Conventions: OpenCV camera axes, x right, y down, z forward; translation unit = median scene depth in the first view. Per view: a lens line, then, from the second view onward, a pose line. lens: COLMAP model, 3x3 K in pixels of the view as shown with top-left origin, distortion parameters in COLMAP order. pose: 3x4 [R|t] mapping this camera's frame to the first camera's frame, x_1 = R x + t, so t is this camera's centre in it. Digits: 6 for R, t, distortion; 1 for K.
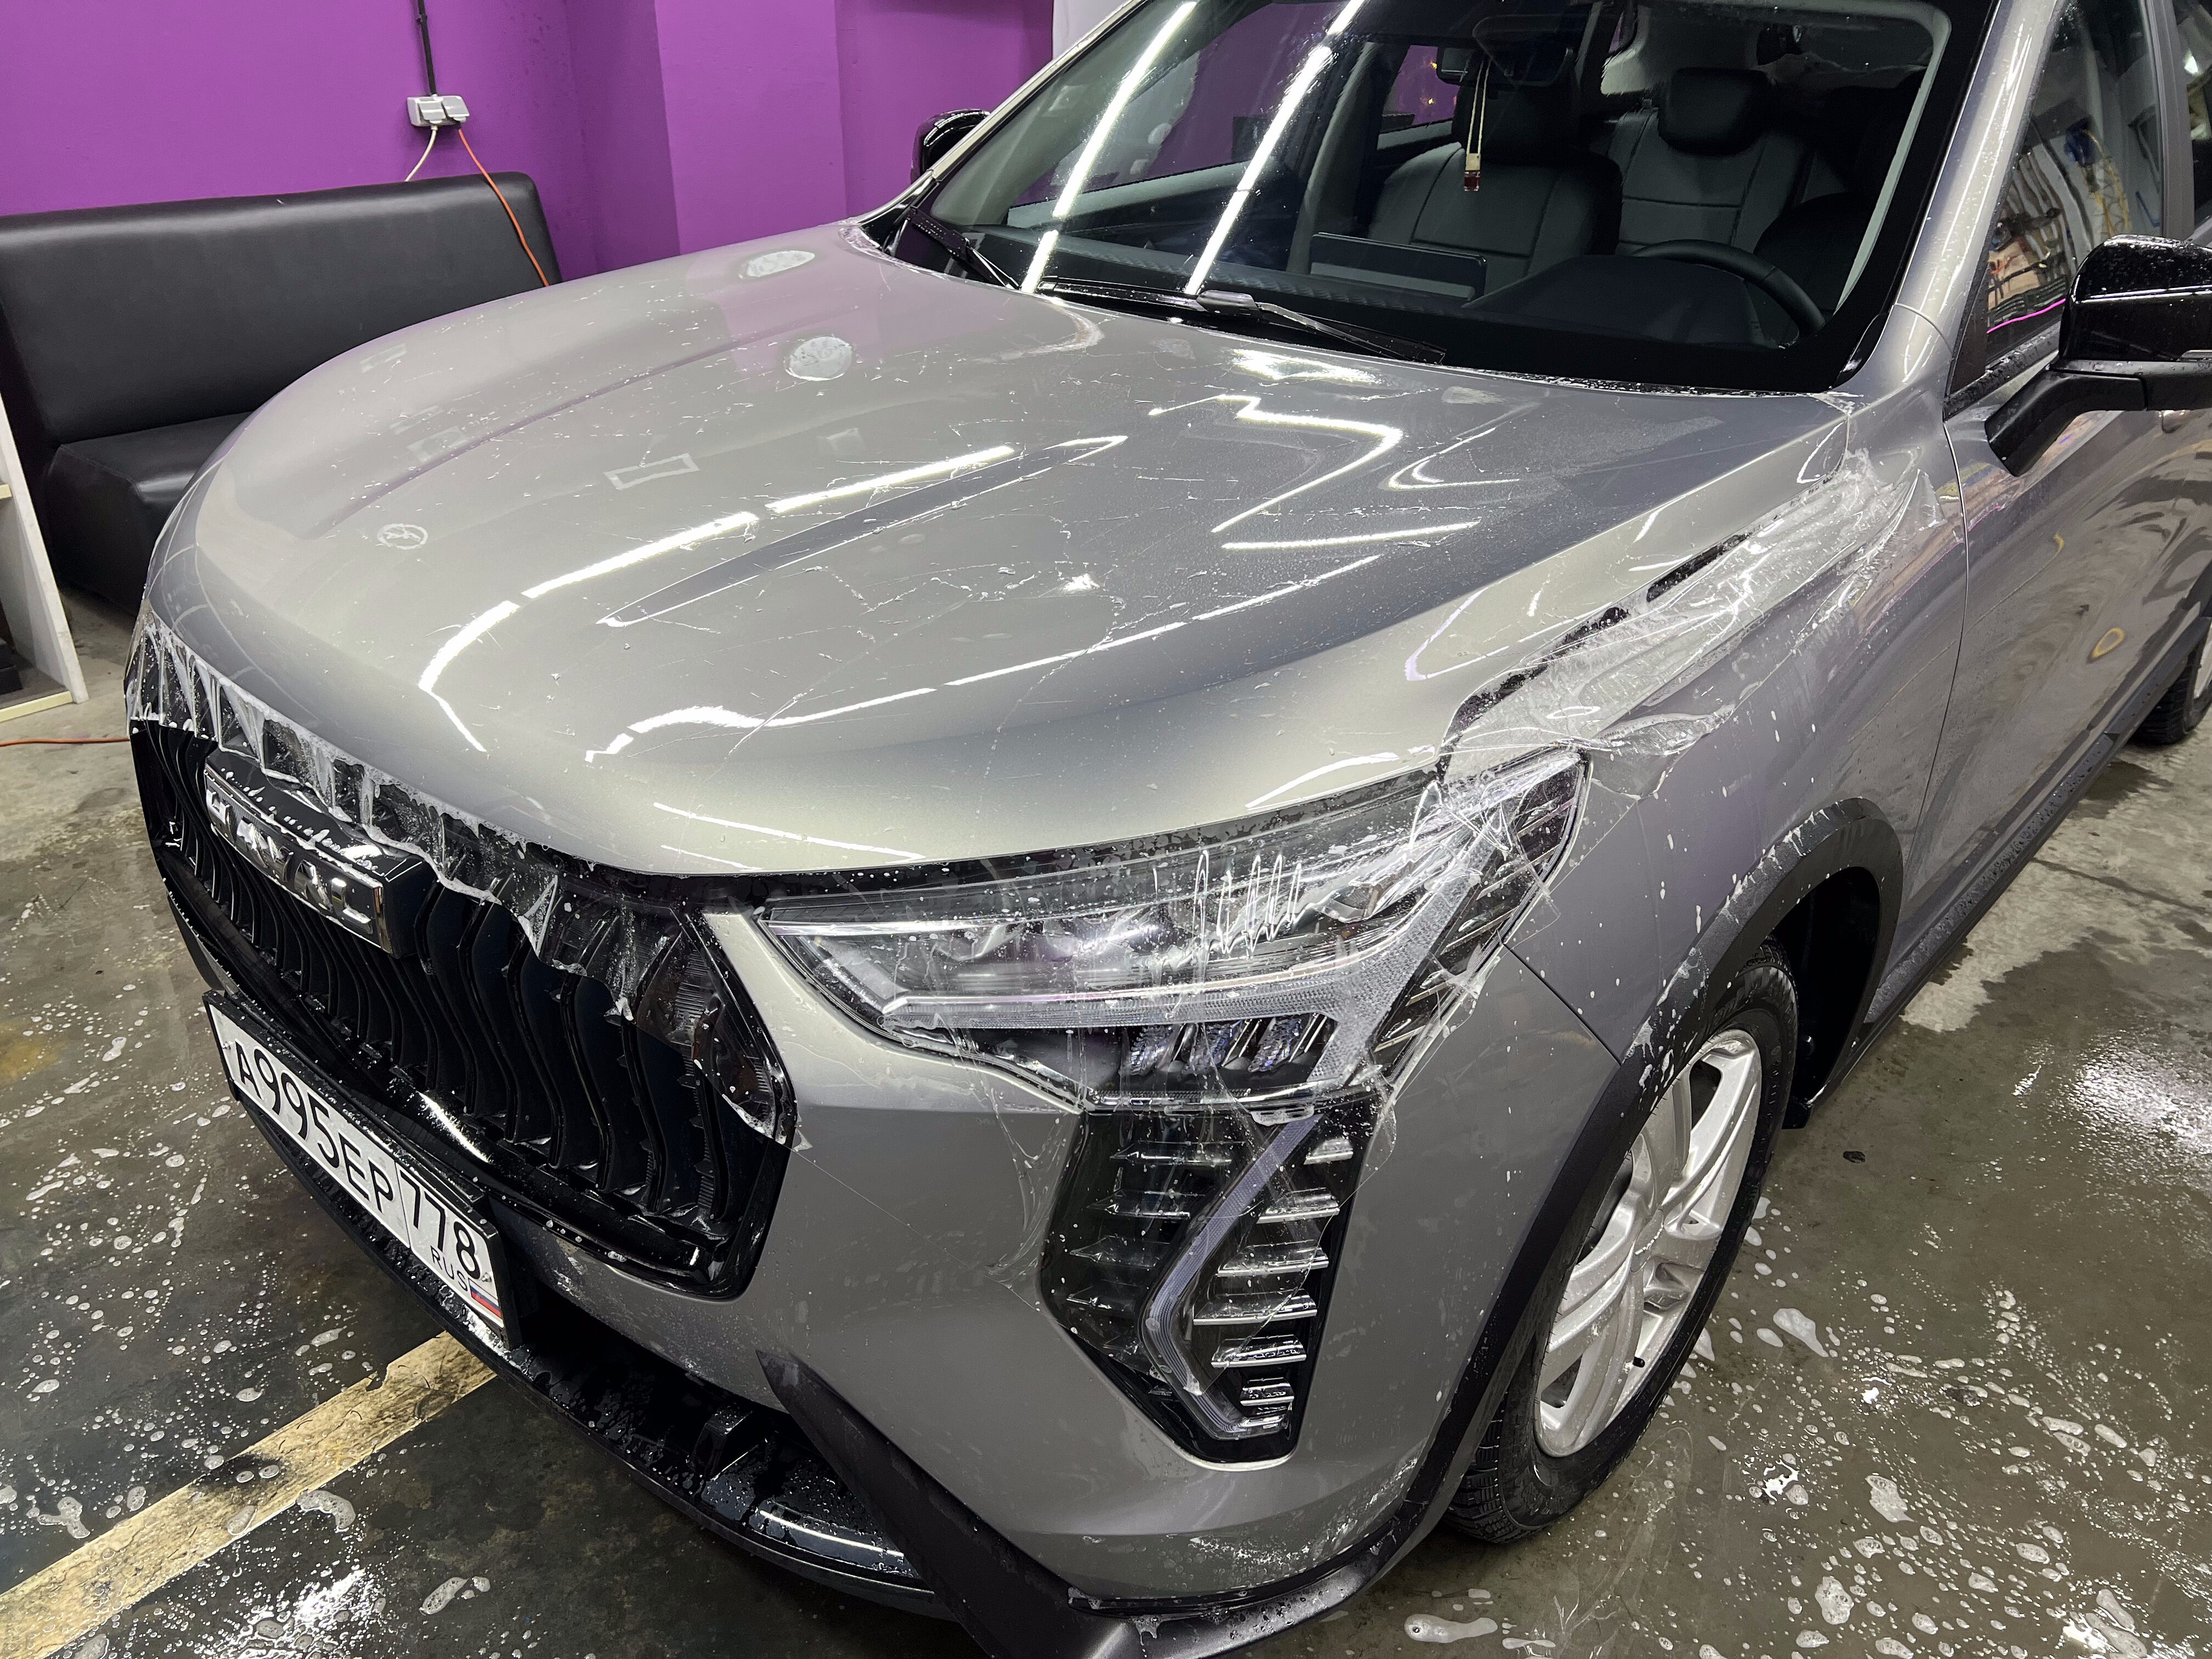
lens RADIAL K [[1667.1, 0, 1107.1], [0, 1667.1, 823.7], [0, 0, 1]] dist [0.072828, -0.072384]
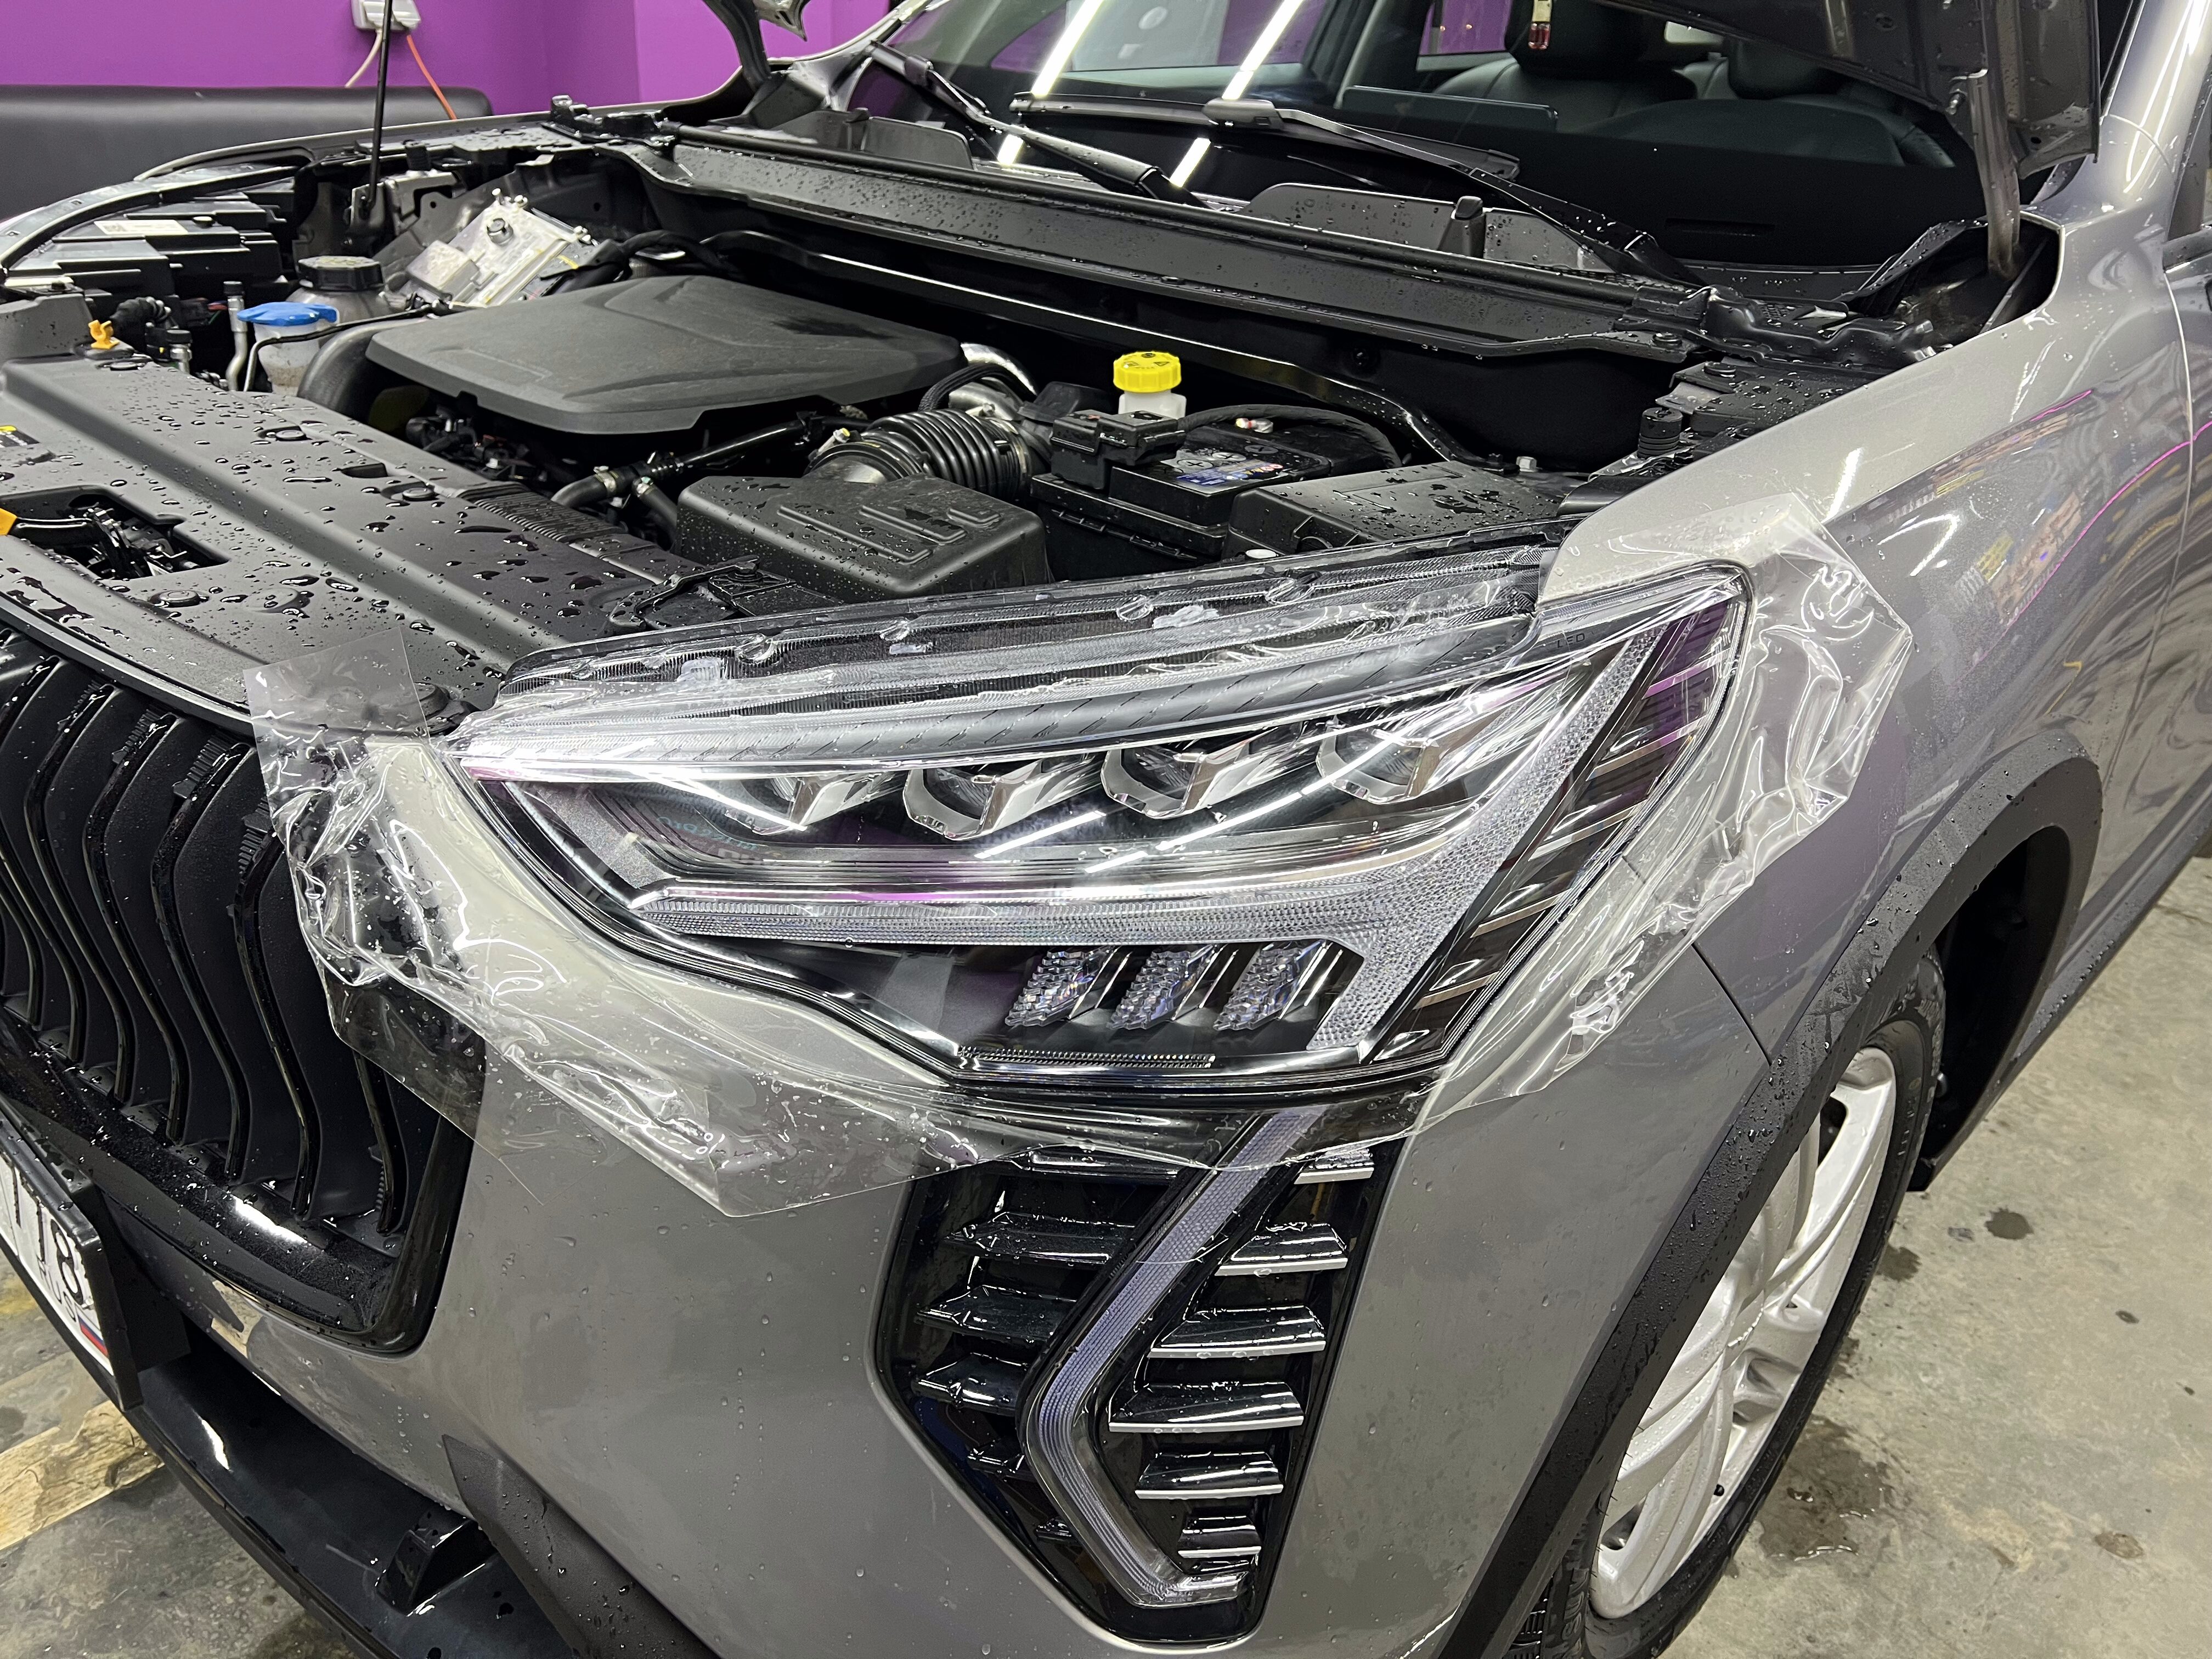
lens RADIAL K [[1667.1, 0, 1107.1], [0, 1667.1, 823.7], [0, 0, 1]] dist [0.072828, -0.072384]
pose [[0.998801, 0.048795, 0.004043, 0.029309], [-0.048650, 0.998356, -0.030308, 0.069622], [-0.005515, 0.030075, 0.999532, 0.284099]]
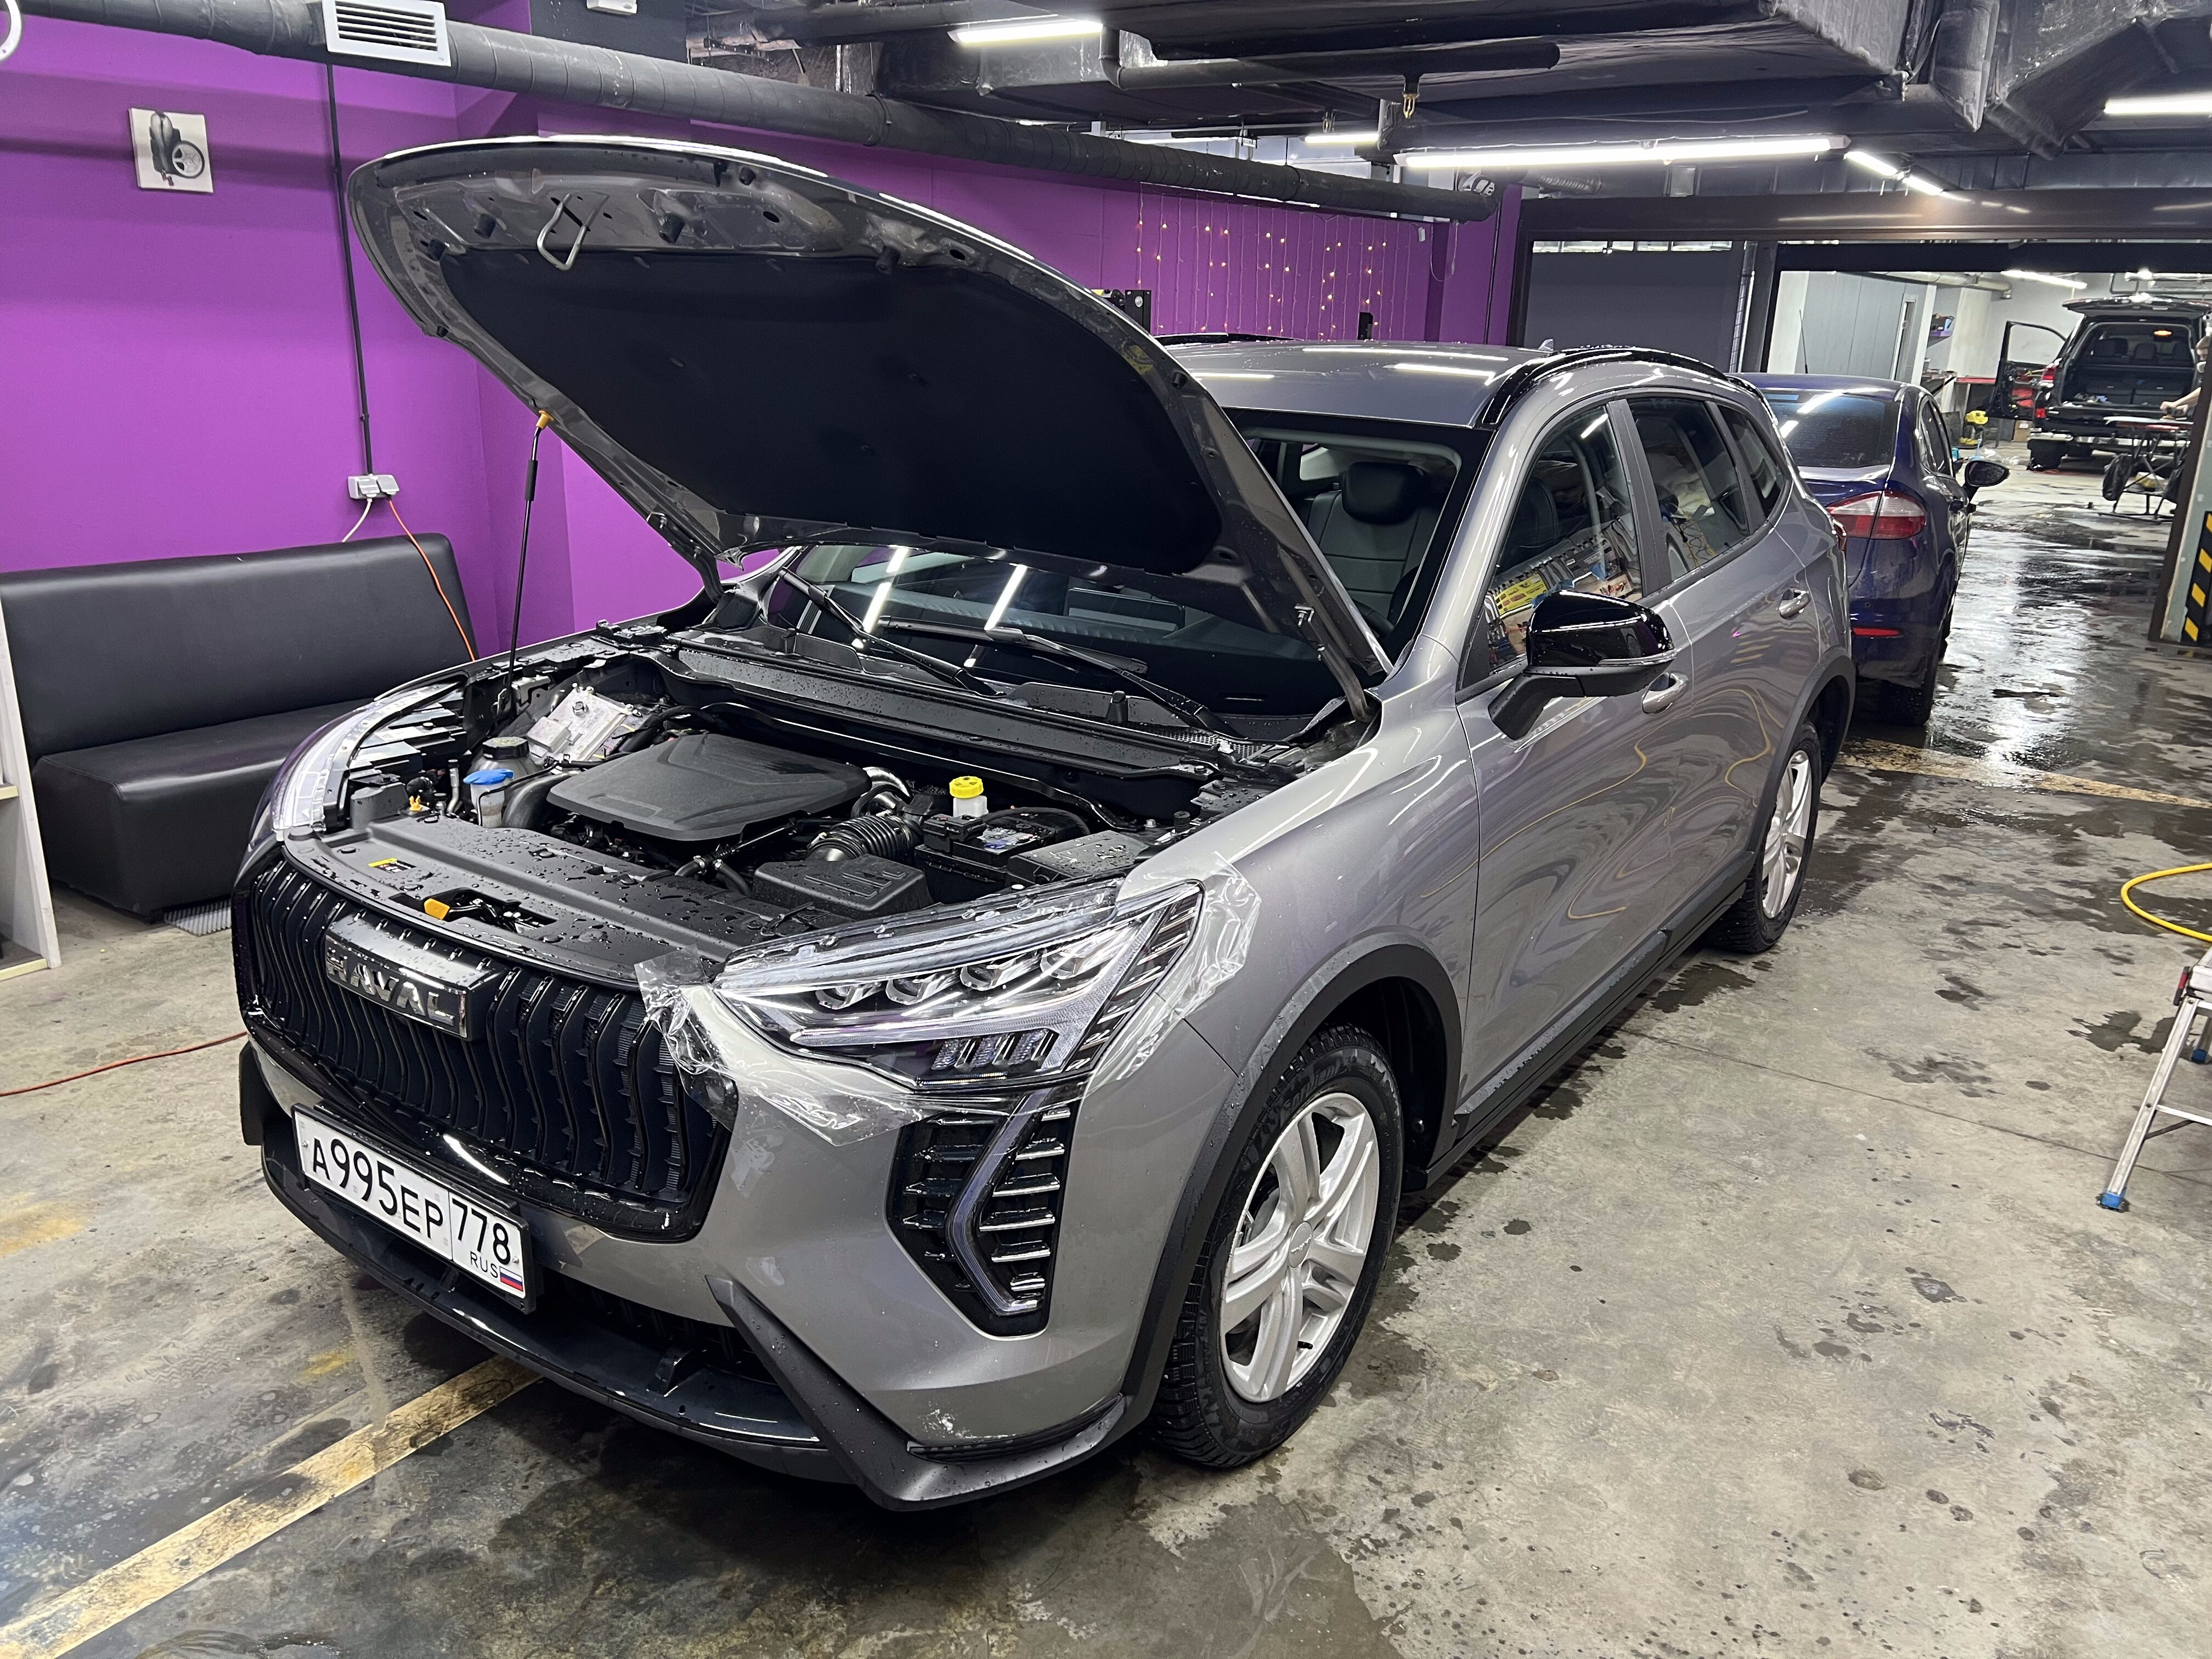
lens RADIAL K [[1667.1, 0, 1107.1], [0, 1667.1, 823.7], [0, 0, 1]] dist [0.072828, -0.072384]
pose [[0.994993, -0.020266, 0.097865, 0.018110], [0.037837, 0.982722, -0.181182, 0.165388], [-0.092503, 0.183977, 0.978568, -0.554692]]
